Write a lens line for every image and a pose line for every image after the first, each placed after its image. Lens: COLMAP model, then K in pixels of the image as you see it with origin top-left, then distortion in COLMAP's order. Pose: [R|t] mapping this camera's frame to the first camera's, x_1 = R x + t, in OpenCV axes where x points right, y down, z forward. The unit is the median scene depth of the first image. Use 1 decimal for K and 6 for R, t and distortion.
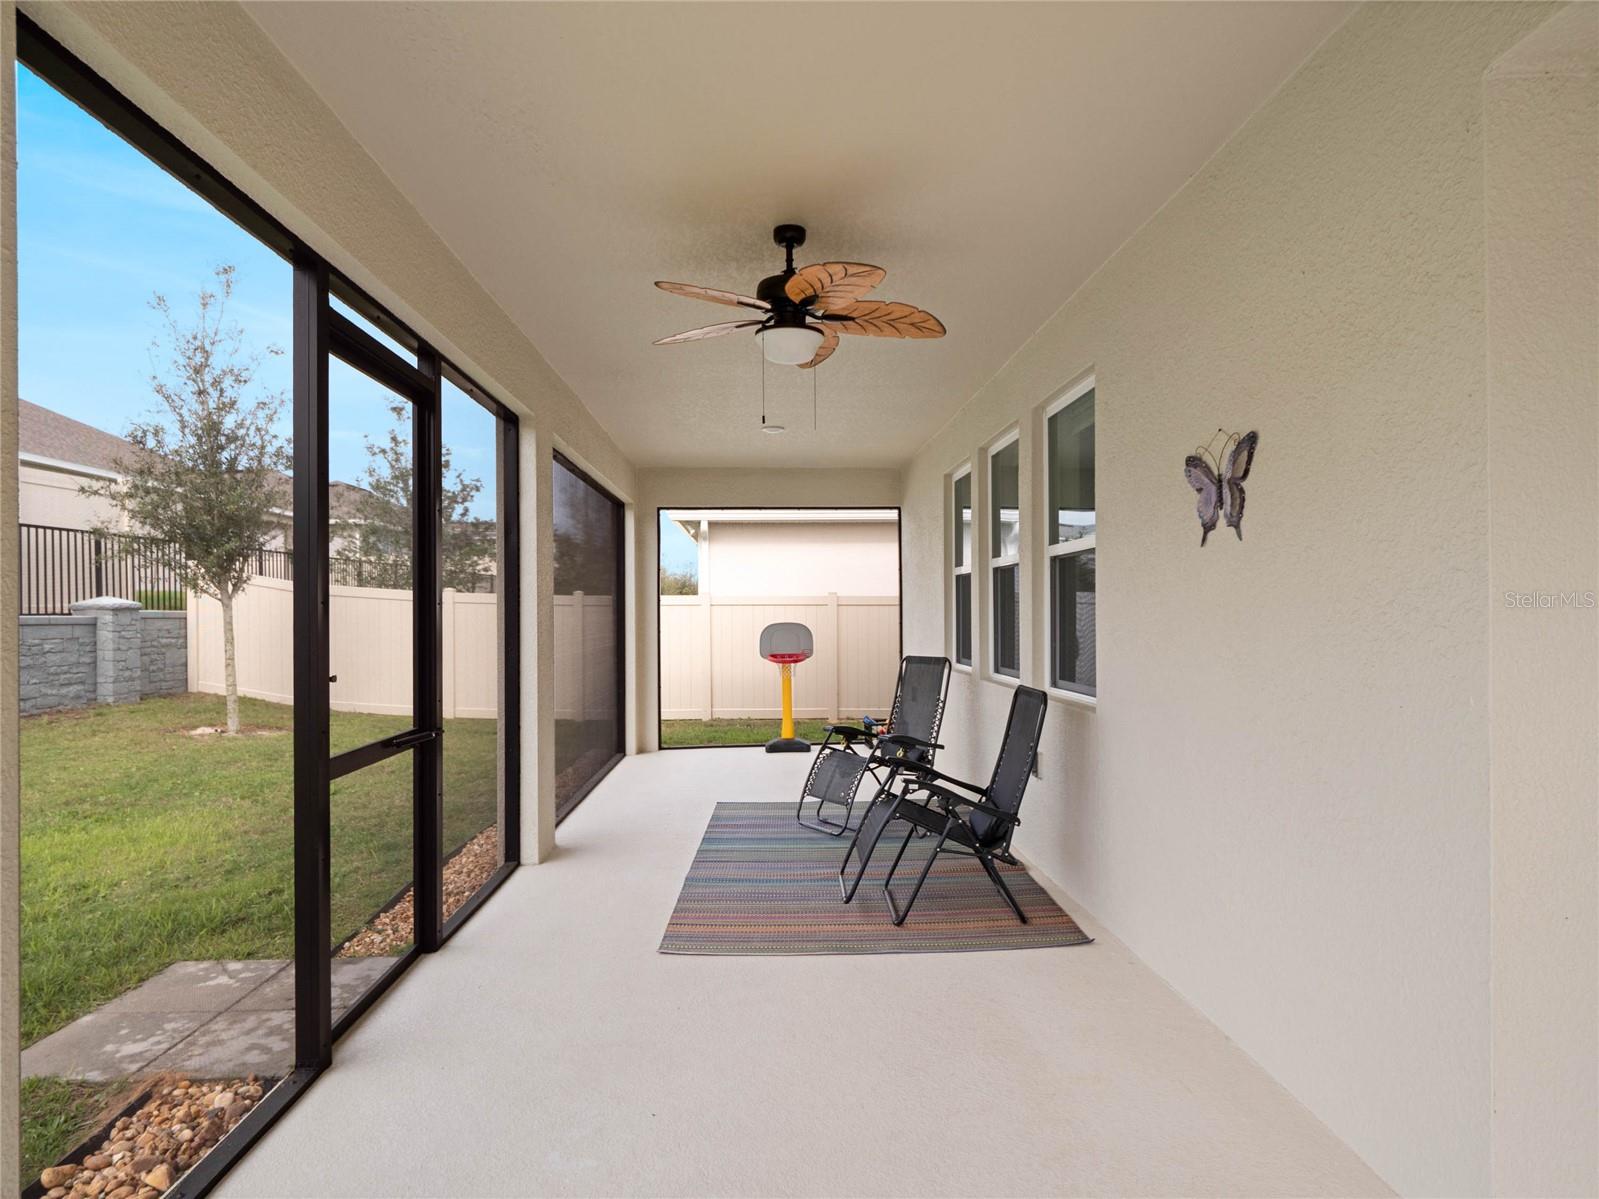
lens RADIAL K [[892.6, 0, 803.4], [0, 892.6, 610.2], [0, 0, 1]] dist [0.005751, 0.000457]
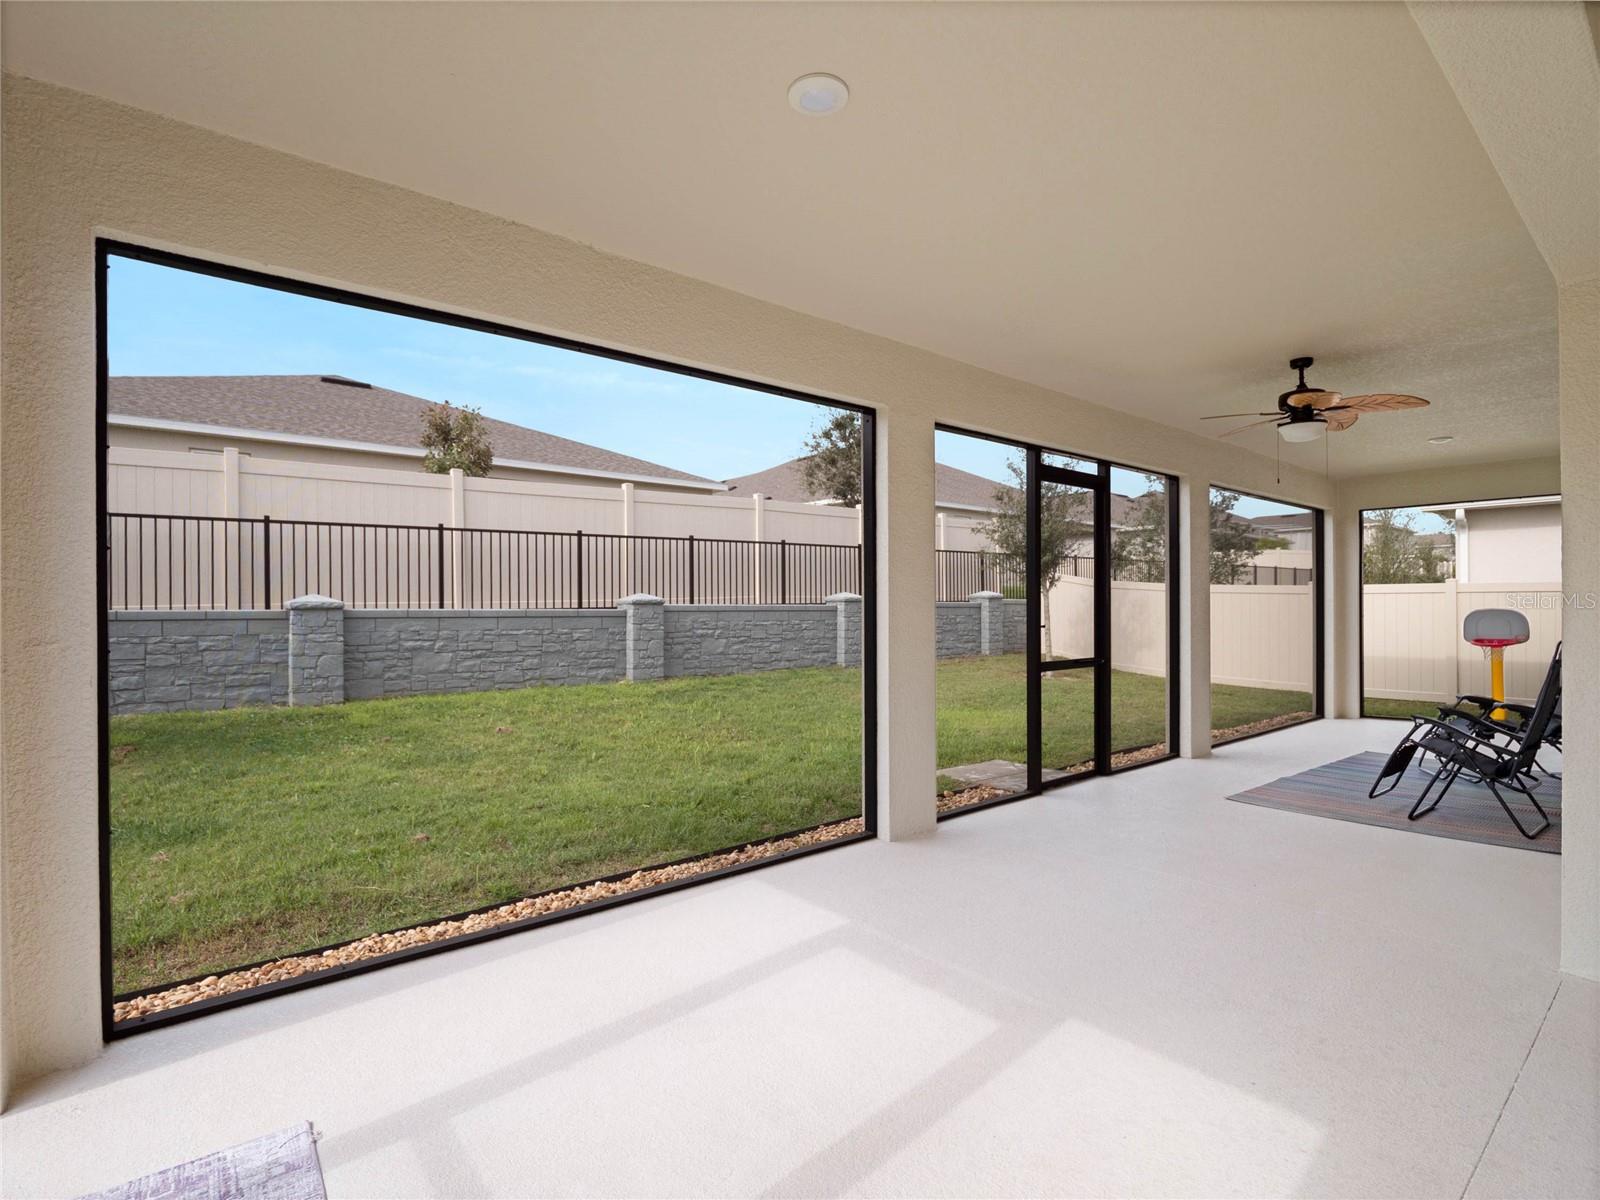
lens RADIAL K [[788.9, 0, 800.2], [0, 788.9, 601.6], [0, 0, 1]] dist [-0.010683, -0.002094]
pose [[0.616793, 0.000760, -0.787125, 0.190907], [0.001011, 0.999998, 0.001758, 0.002089], [0.787125, -0.001880, 0.616791, -0.205890]]
